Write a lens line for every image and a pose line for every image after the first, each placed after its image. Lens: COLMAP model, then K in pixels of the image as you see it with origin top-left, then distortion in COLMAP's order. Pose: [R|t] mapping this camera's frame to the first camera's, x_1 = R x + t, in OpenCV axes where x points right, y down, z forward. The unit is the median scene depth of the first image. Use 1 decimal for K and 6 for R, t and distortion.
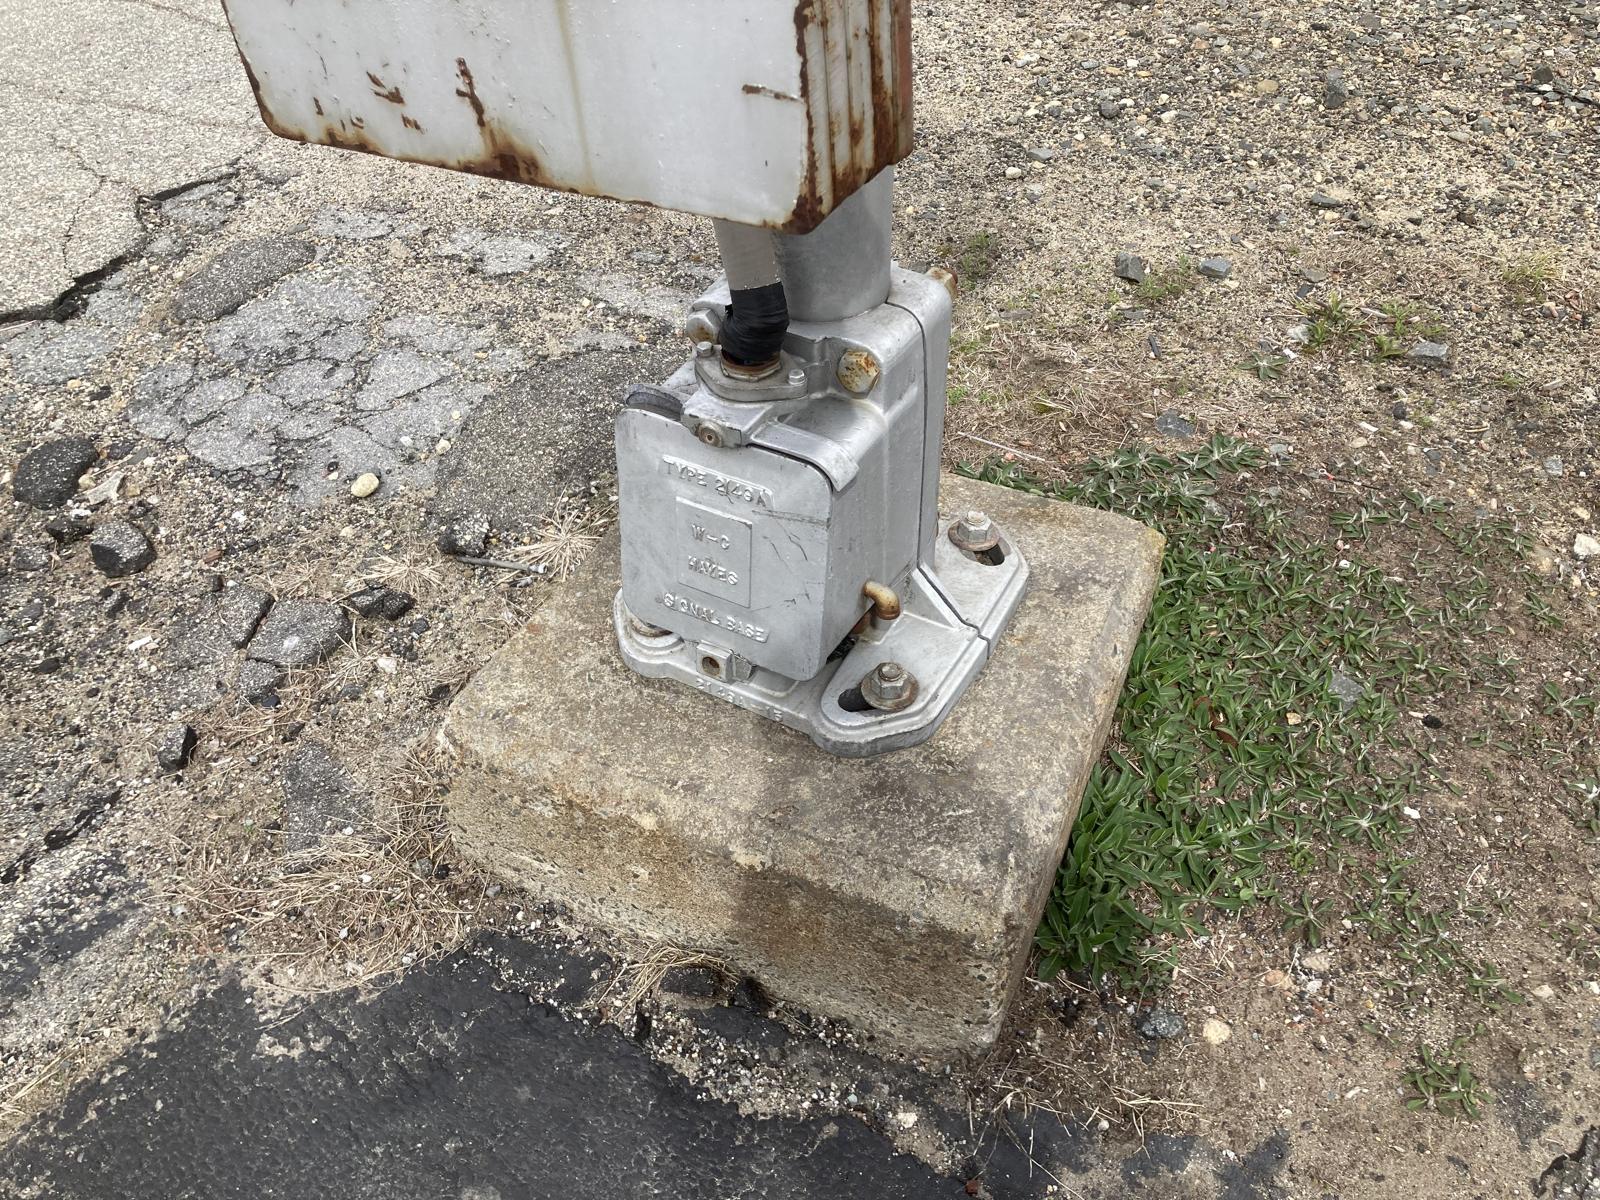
lens RADIAL K [[1303.0, 0, 801.6], [0, 1303.0, 584.5], [0, 0, 1]] dist [0.055314, -0.064874]
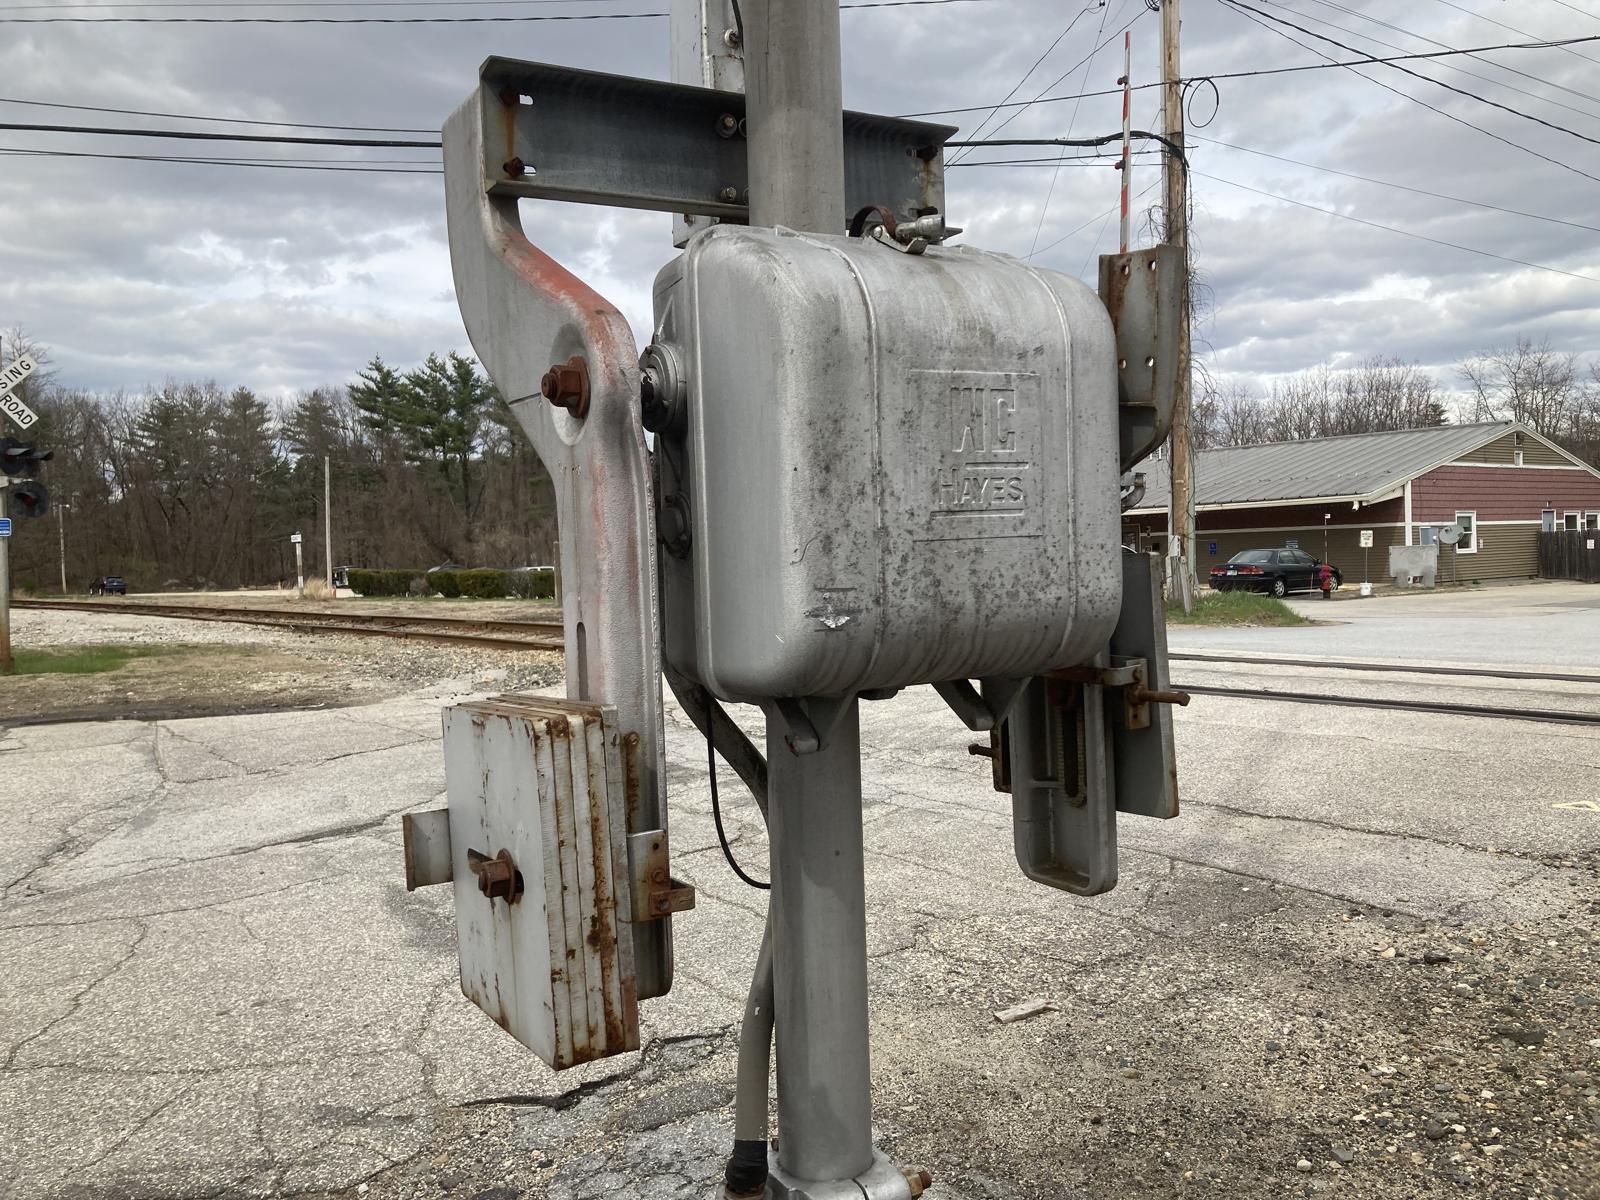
lens RADIAL K [[1303.0, 0, 766.5], [0, 1303.0, 596.5], [0, 0, 1]] dist [0.055314, -0.064874]
pose [[0.853170, 0.009216, -0.521551, 0.331102], [-0.329909, 0.784009, -0.525823, 0.034315], [0.404055, 0.620681, 0.671934, -0.191929]]
